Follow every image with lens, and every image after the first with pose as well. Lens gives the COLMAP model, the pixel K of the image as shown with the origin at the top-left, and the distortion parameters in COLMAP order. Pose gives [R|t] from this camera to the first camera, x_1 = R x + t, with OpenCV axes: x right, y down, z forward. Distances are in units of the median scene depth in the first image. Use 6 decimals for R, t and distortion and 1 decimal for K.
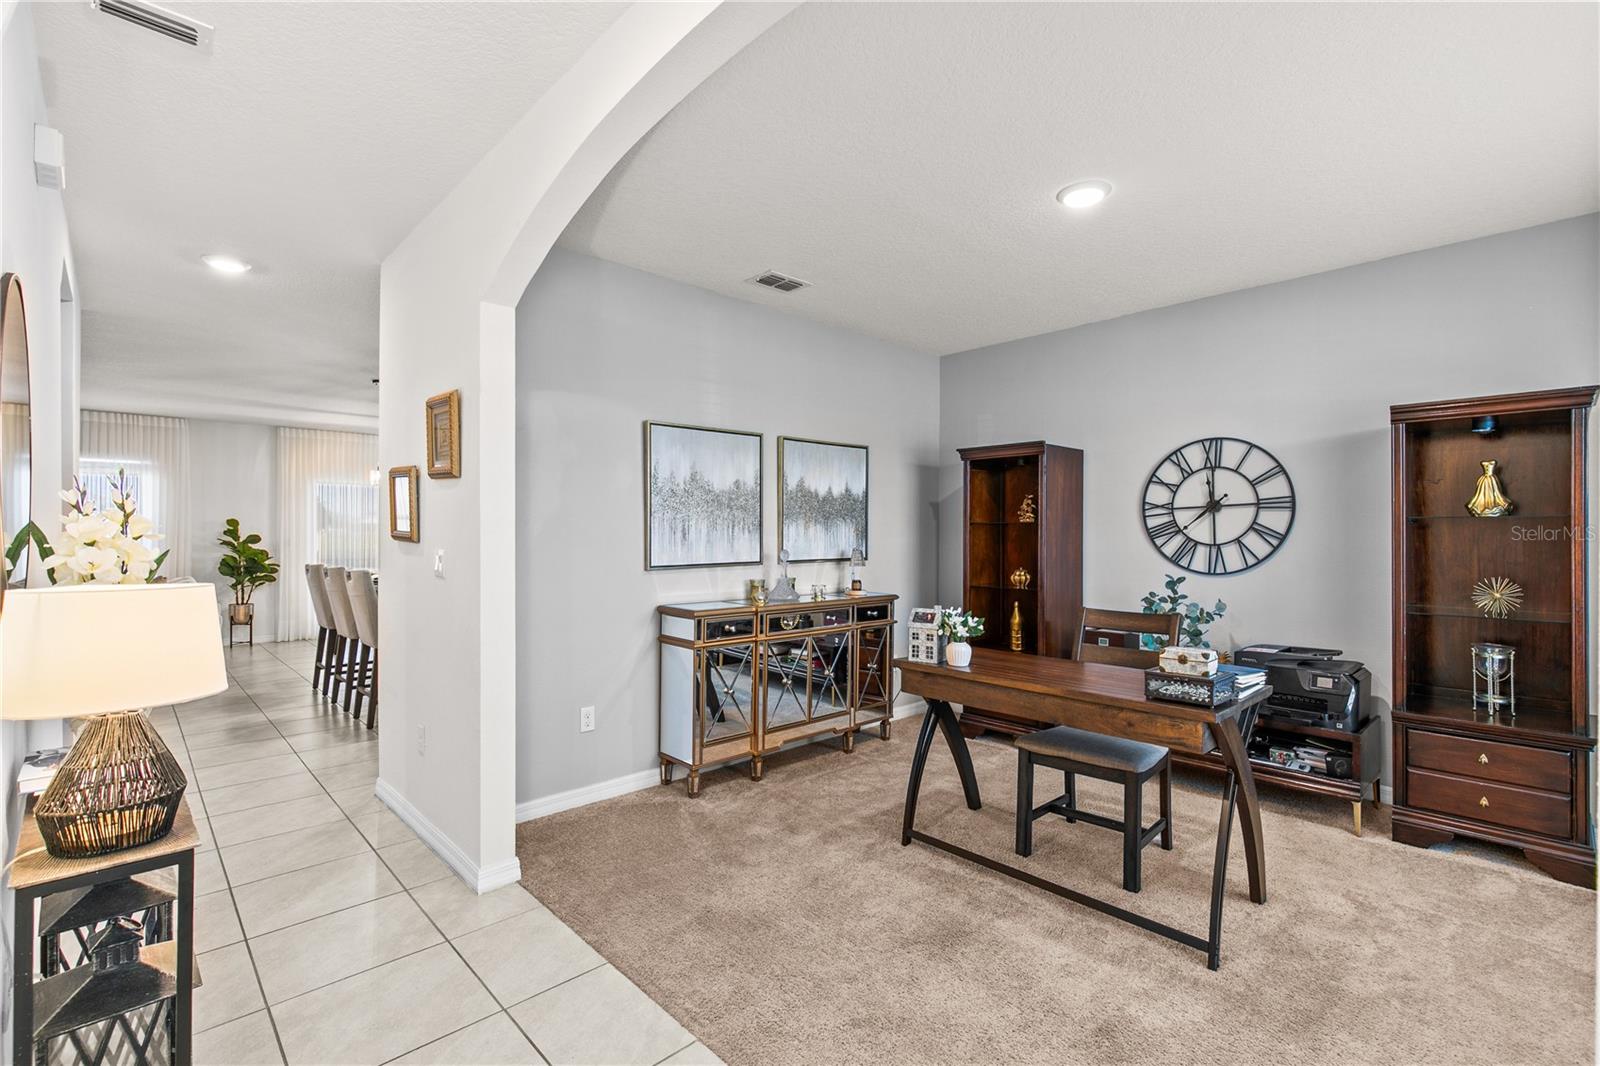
lens RADIAL K [[723.3, 0, 783.6], [0, 723.3, 535.1], [0, 0, 1]] dist [0.007271, -0.002074]
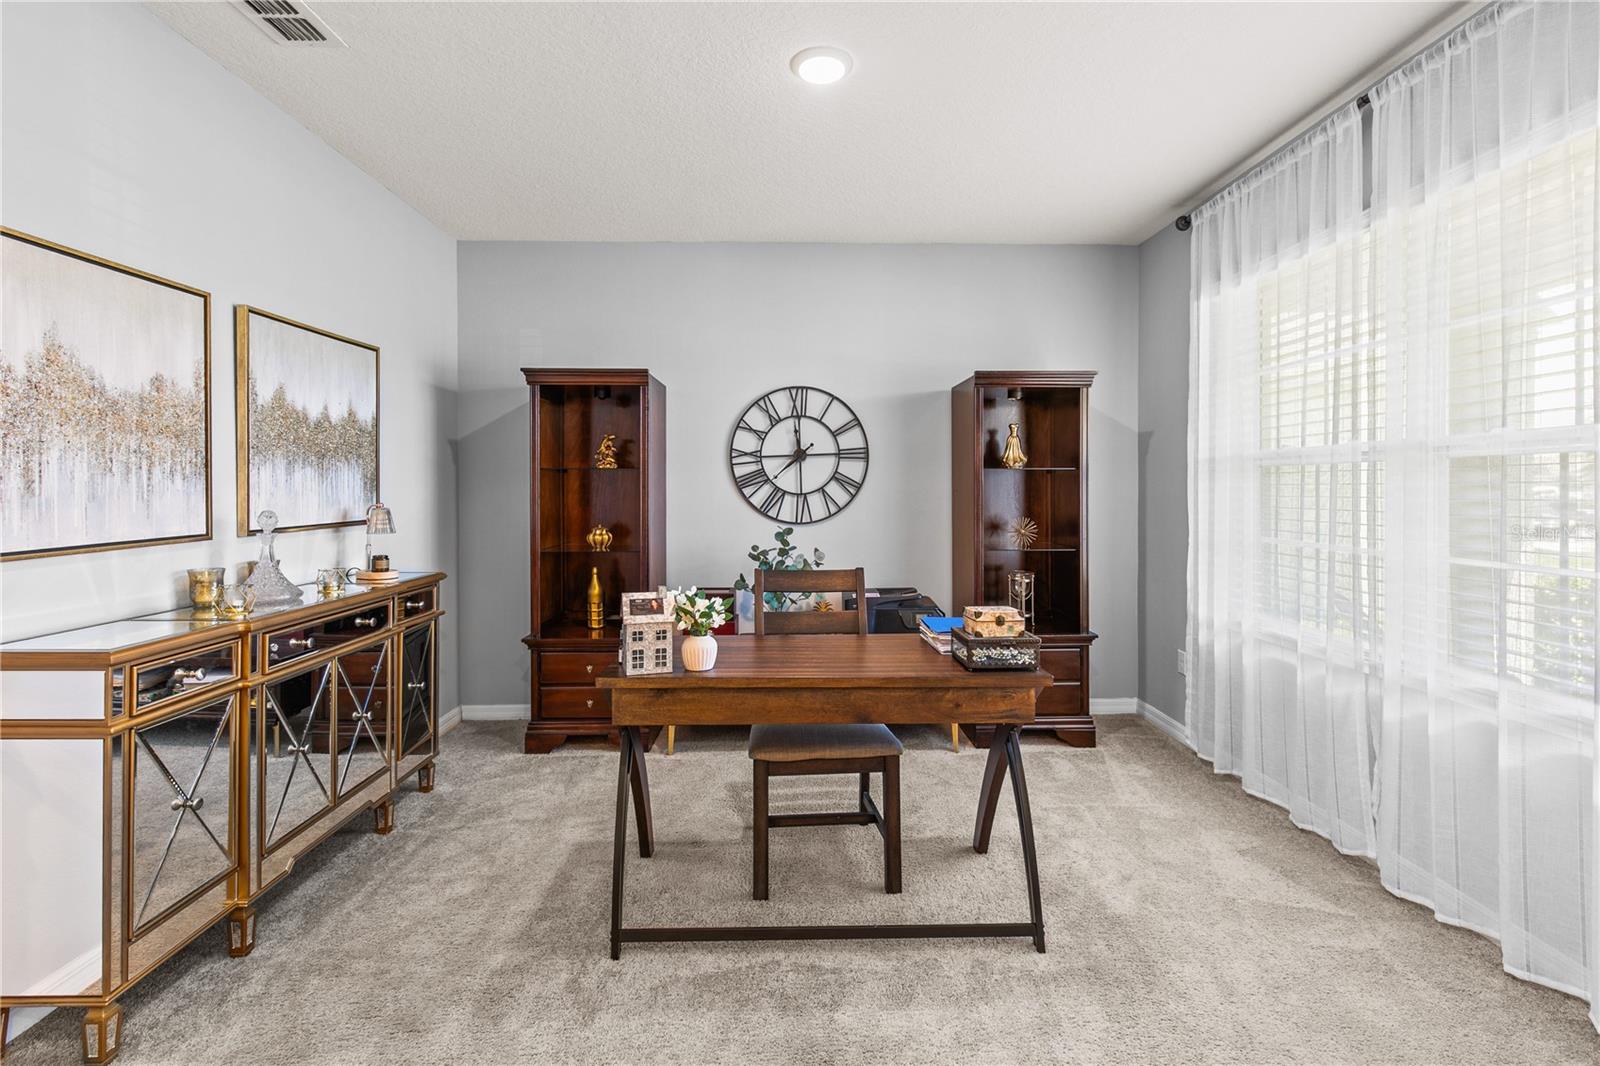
lens RADIAL K [[723.3, 0, 740.6], [0, 723.3, 495.9], [0, 0, 1]] dist [0.007271, -0.002074]
pose [[0.650186, -0.011325, 0.759690, -0.206321], [0.001971, 0.999911, 0.013219, 0.002552], [-0.759772, -0.007097, 0.650151, 0.403449]]
